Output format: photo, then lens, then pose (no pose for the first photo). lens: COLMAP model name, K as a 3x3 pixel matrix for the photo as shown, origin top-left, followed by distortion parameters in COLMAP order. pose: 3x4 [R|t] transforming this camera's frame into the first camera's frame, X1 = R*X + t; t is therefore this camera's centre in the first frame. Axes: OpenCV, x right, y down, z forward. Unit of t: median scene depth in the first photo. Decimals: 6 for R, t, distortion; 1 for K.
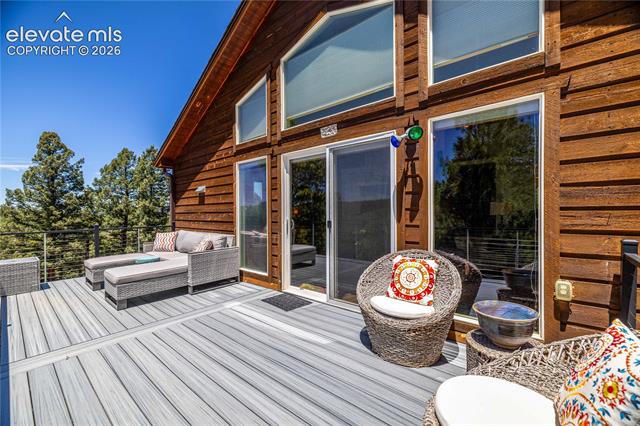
lens RADIAL K [[281.2, 0, 320.0], [0, 281.2, 213.0], [0, 0, 1]] dist [0.002331, 0.000193]
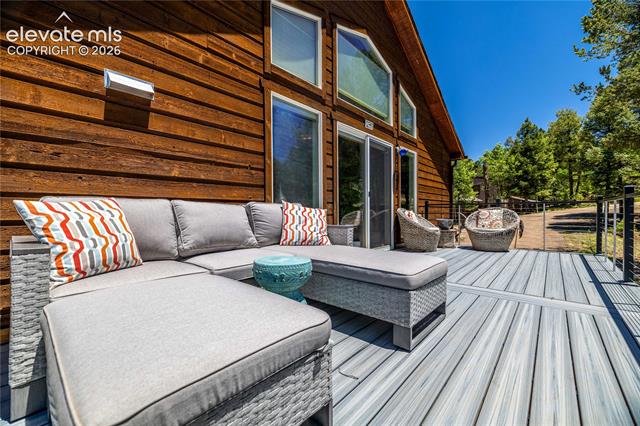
lens RADIAL K [[265.1, 0, 320.0], [0, 265.1, 213.0], [0, 0, 1]] dist [-0.001448, -0.000150]
pose [[-0.002985, -0.005547, 0.999980, -1.127564], [0.000055, 0.999985, 0.005547, 0.113990], [-0.999996, 0.000072, -0.002984, 1.122677]]
